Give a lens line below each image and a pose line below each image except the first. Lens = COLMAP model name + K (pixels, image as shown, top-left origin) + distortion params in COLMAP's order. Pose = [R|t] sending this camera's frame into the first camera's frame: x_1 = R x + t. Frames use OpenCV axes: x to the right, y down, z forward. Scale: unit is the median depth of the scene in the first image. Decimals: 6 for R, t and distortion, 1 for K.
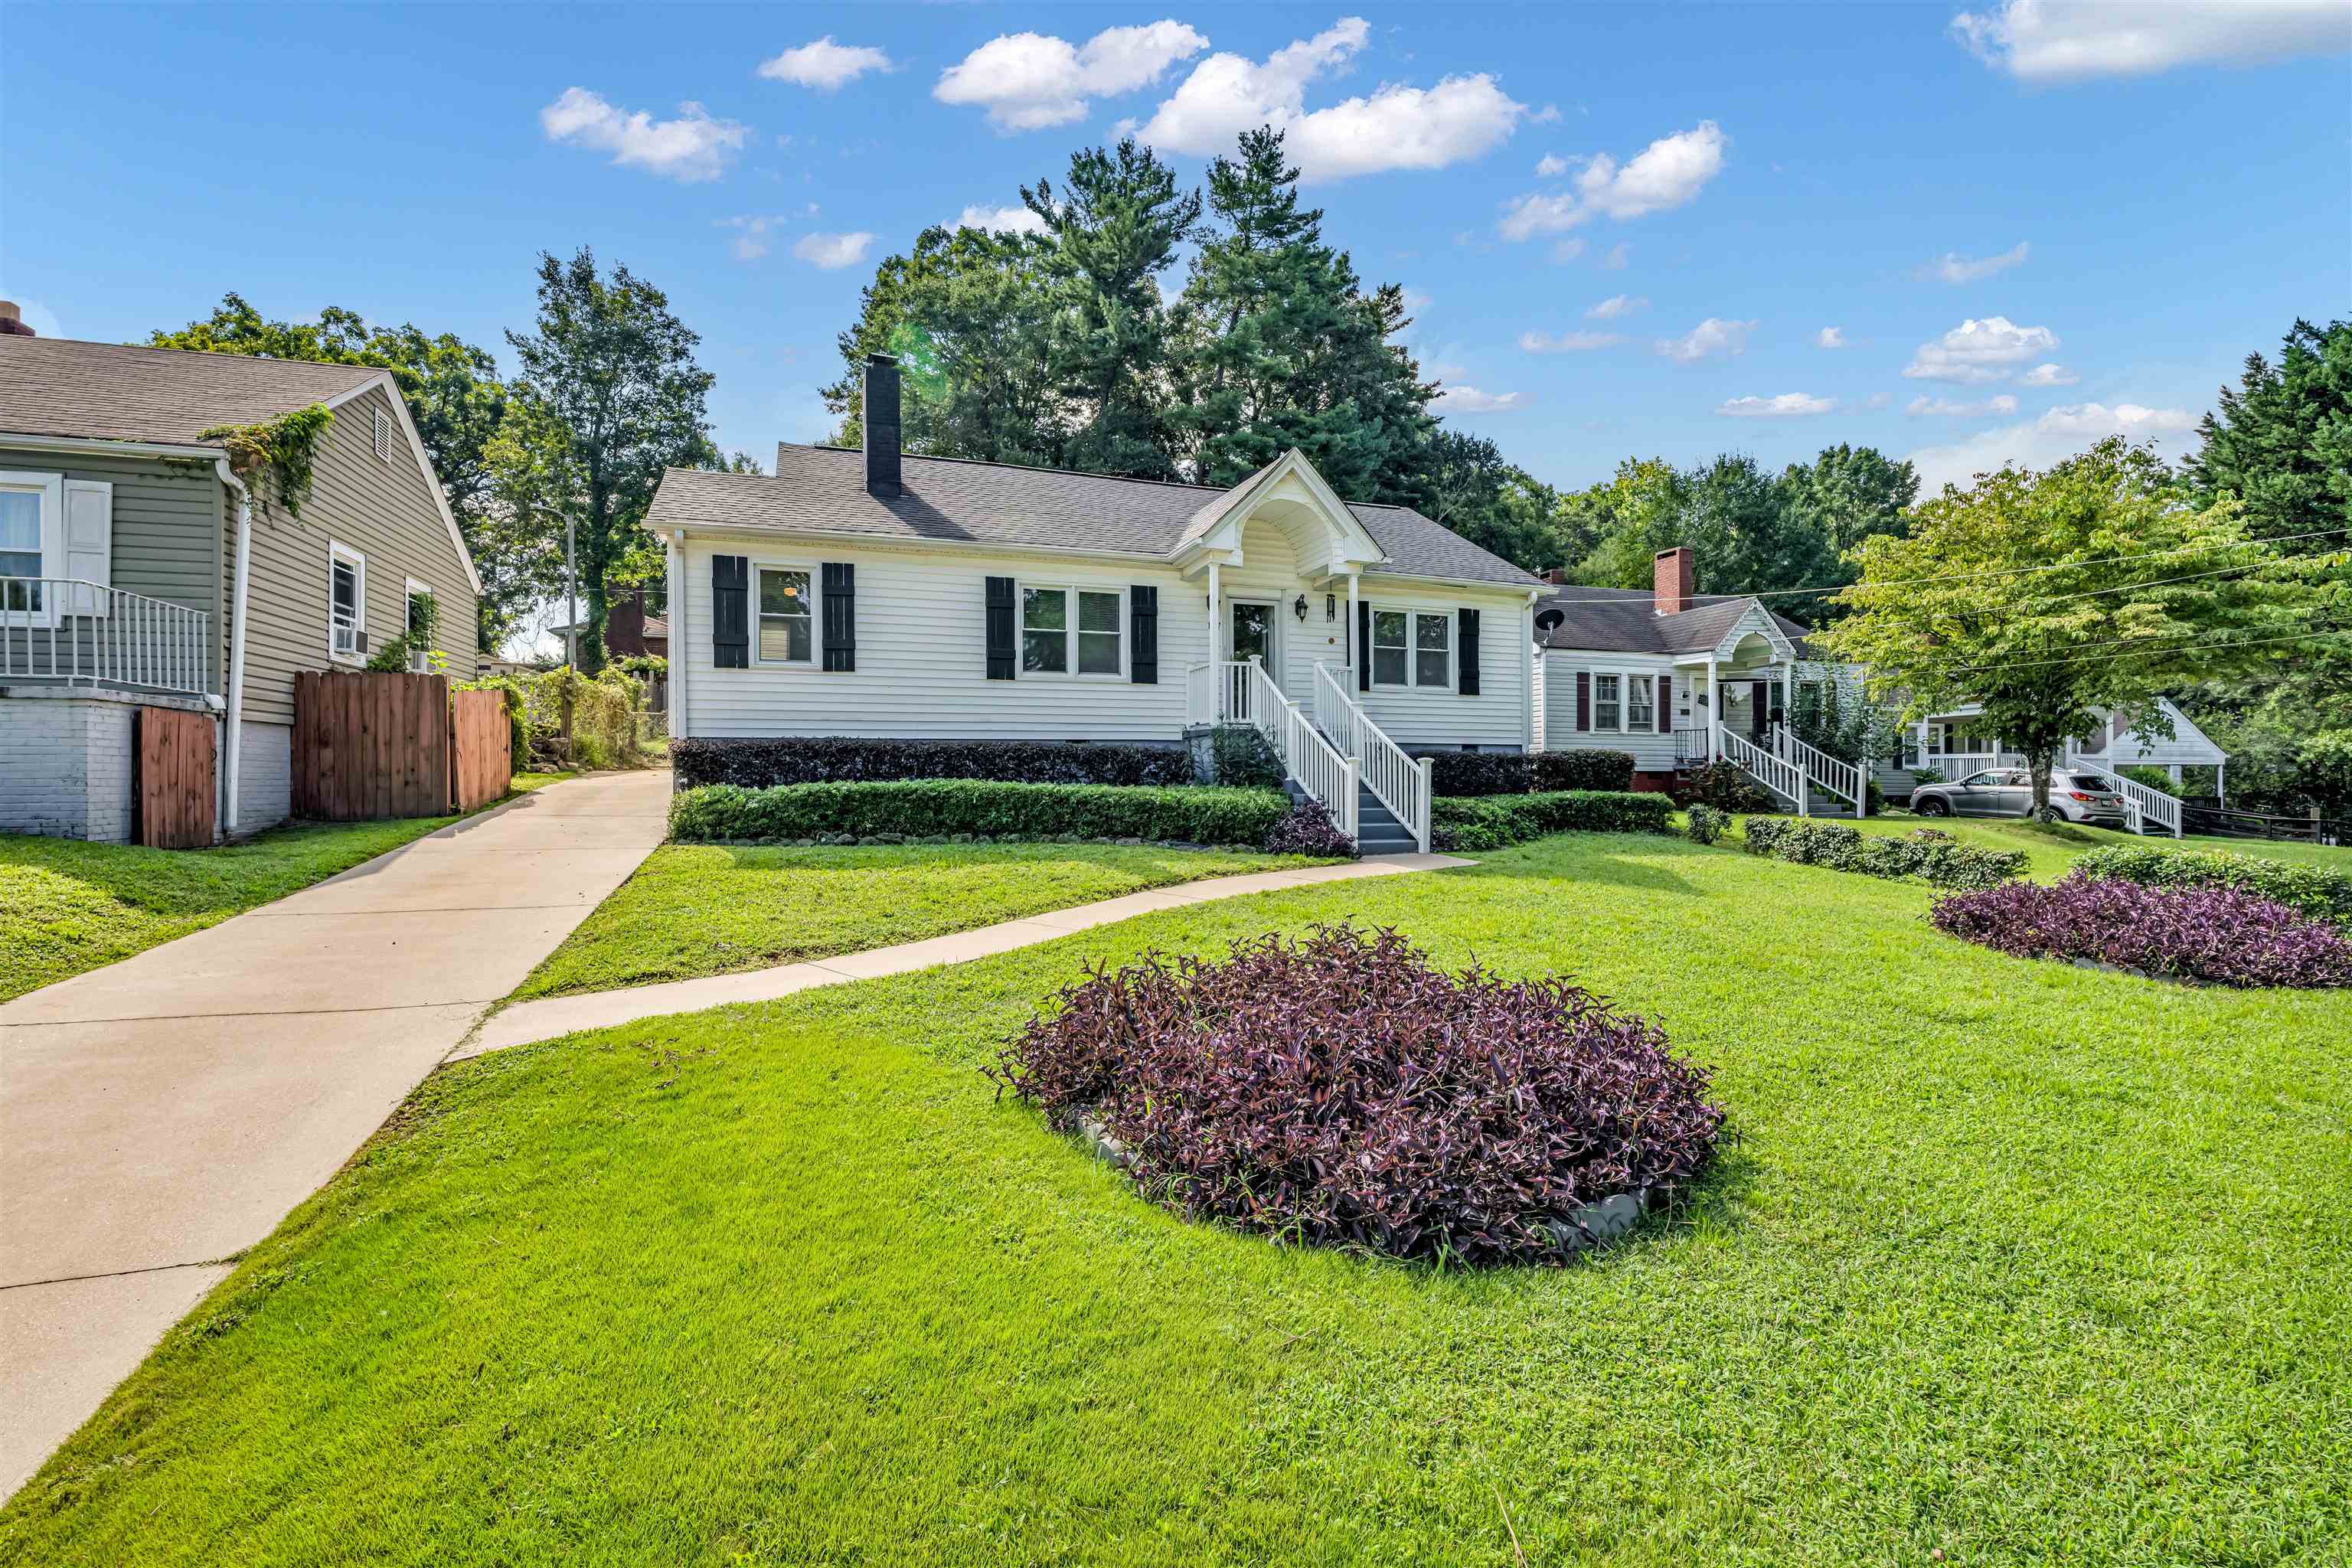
lens RADIAL K [[1028.6, 0, 1176.4], [0, 1028.6, 773.3], [0, 0, 1]] dist [-0.002212, -0.000017]
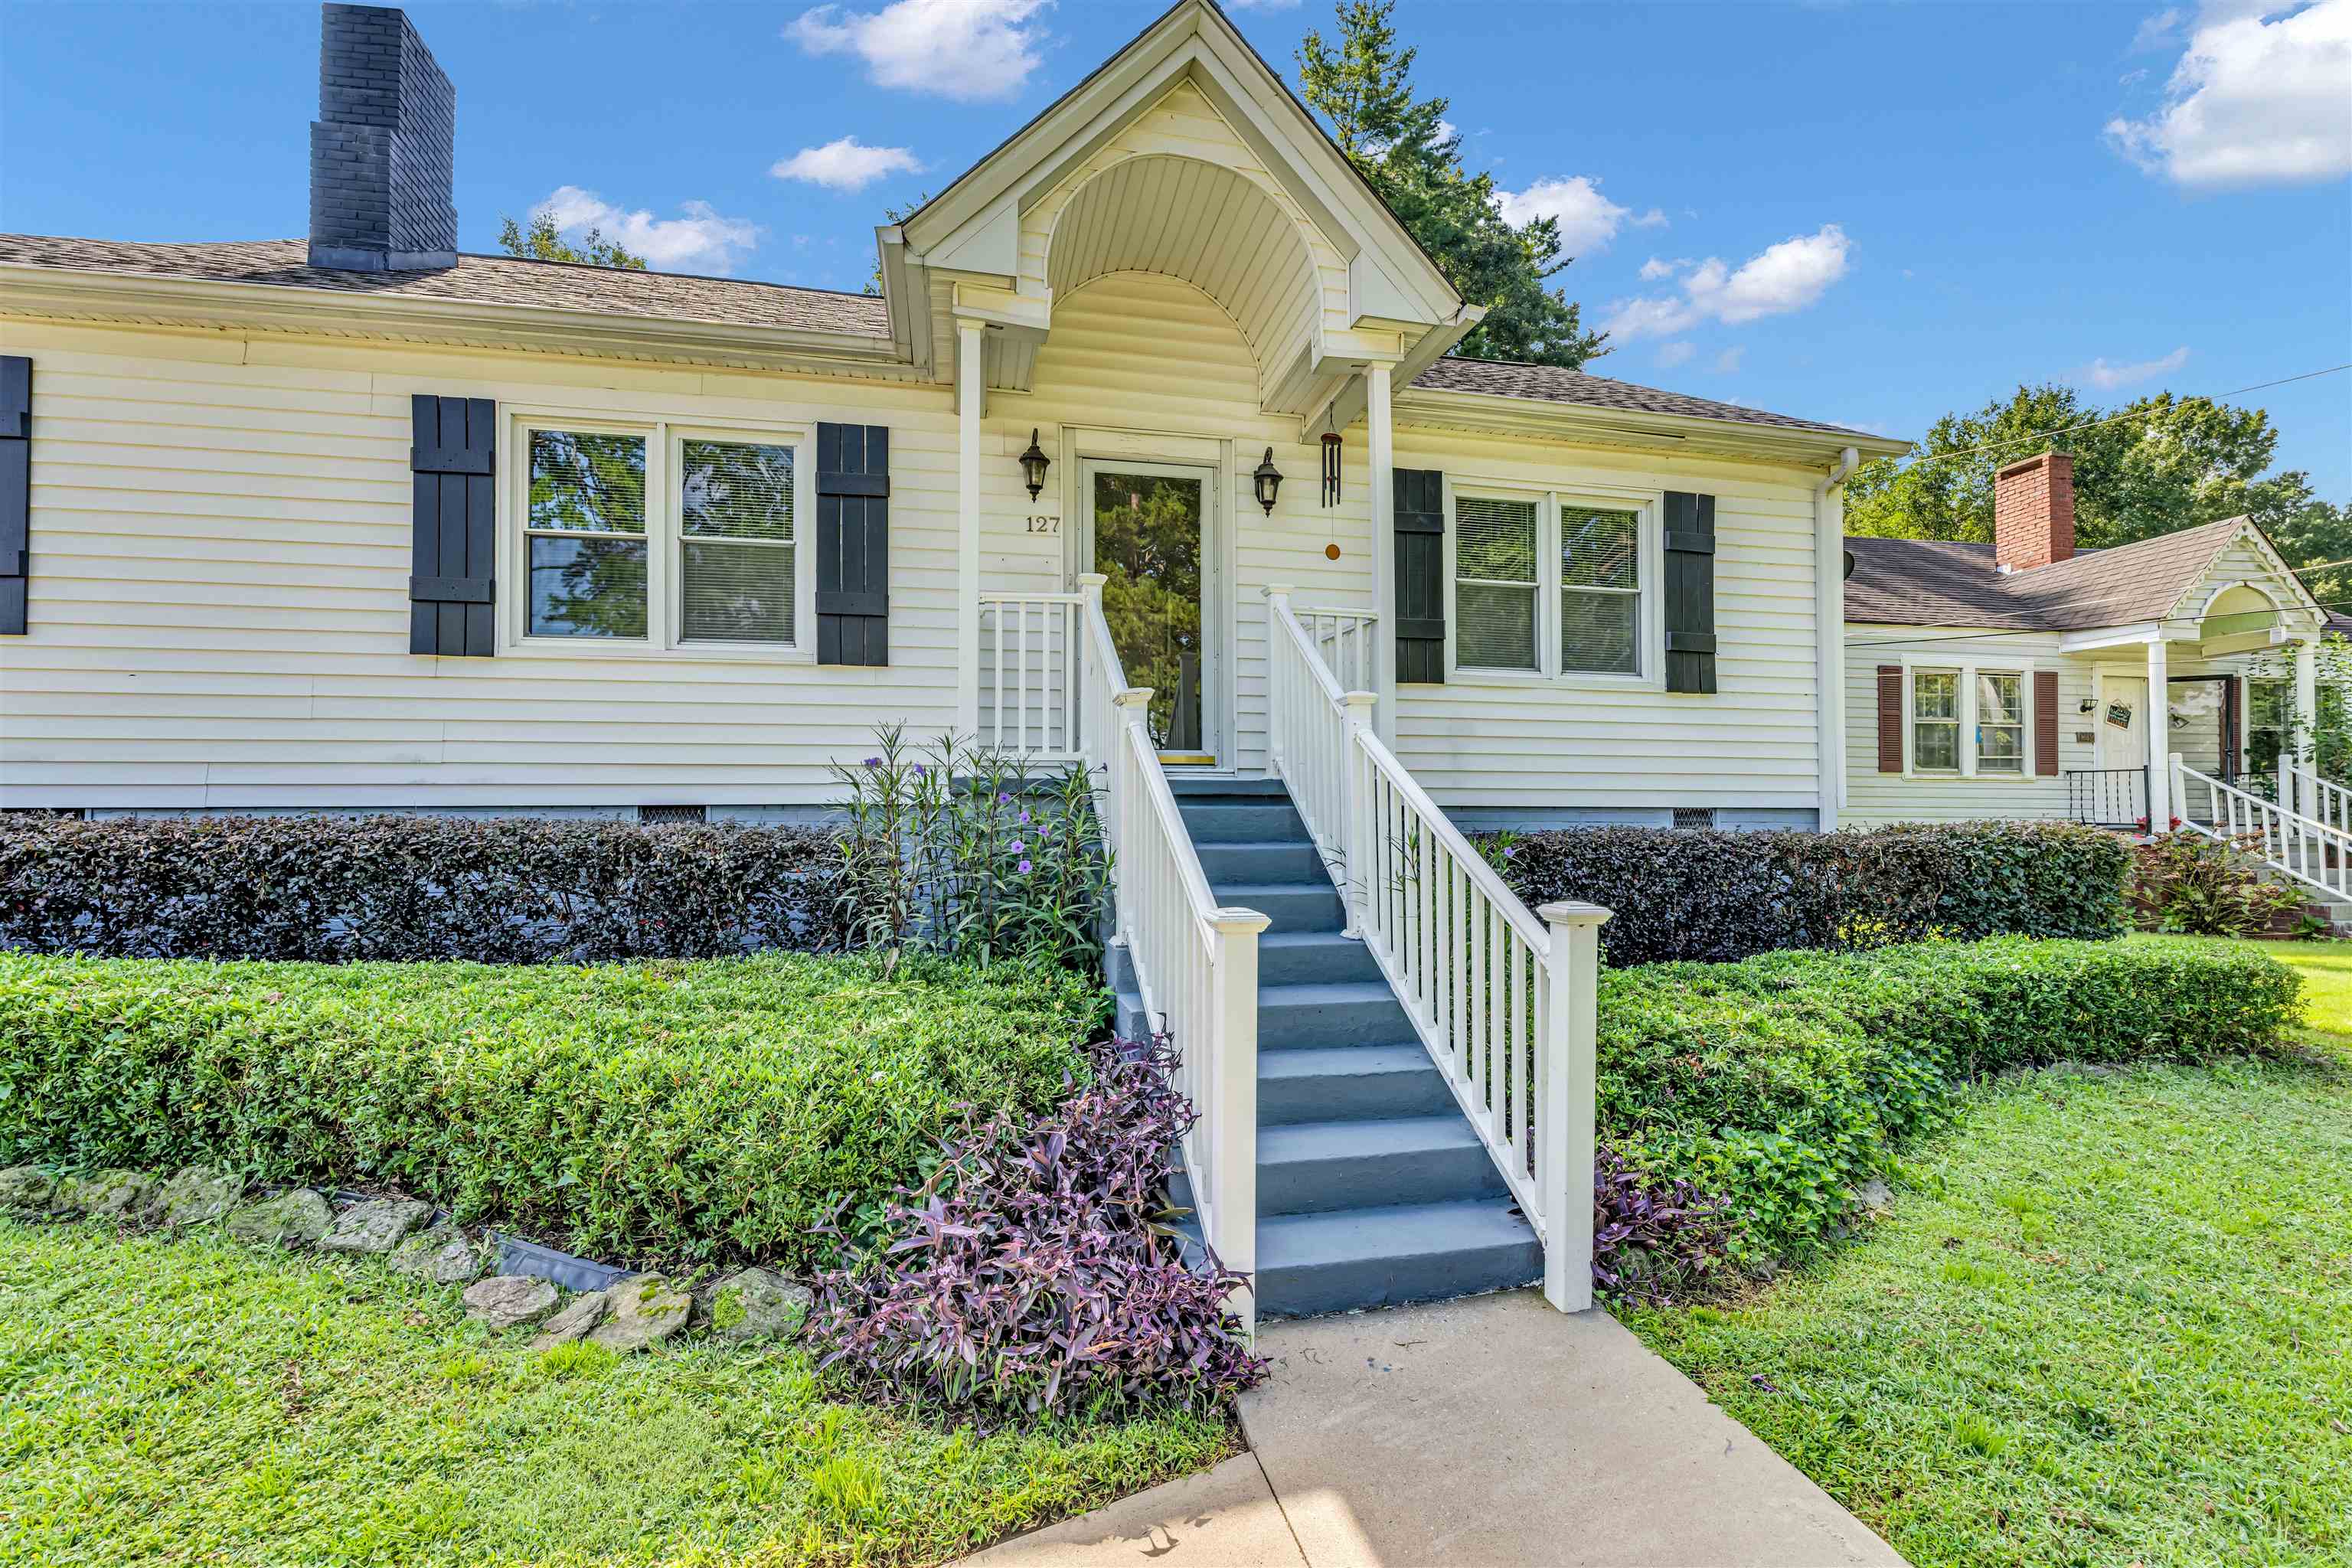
lens RADIAL K [[1035.7, 0, 1176.5], [0, 1035.7, 798.2], [0, 0, 1]] dist [-0.003689, -0.000008]
pose [[0.989502, -0.000288, -0.144520, 0.149887], [-0.001849, 0.999891, -0.014647, -0.028852], [0.144509, 0.014761, 0.989393, 0.604100]]
